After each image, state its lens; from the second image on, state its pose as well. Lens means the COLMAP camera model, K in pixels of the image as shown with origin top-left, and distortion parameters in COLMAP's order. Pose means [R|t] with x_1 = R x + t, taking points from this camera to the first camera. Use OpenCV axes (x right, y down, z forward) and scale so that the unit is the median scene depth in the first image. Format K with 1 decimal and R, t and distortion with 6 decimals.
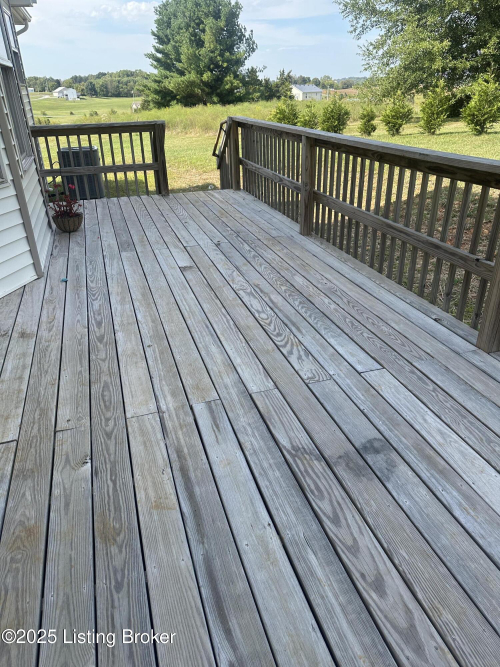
lens RADIAL K [[470.5, 0, 251.1], [0, 470.5, 333.1], [0, 0, 1]] dist [0.014407, -0.009196]
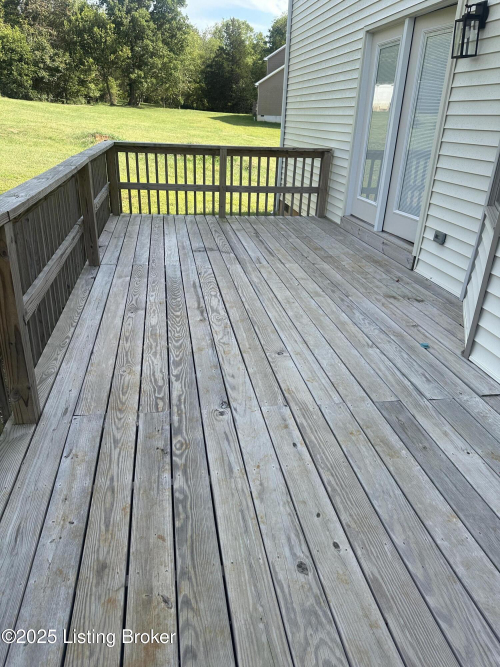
lens RADIAL K [[470.5, 0, 250.1], [0, 470.5, 332.9], [0, 0, 1]] dist [0.014407, -0.009196]
pose [[-0.990677, -0.071701, 0.115836, -0.211261], [0.045744, 0.625841, 0.778608, -0.888398], [-0.128322, 0.776648, -0.616726, 1.736369]]
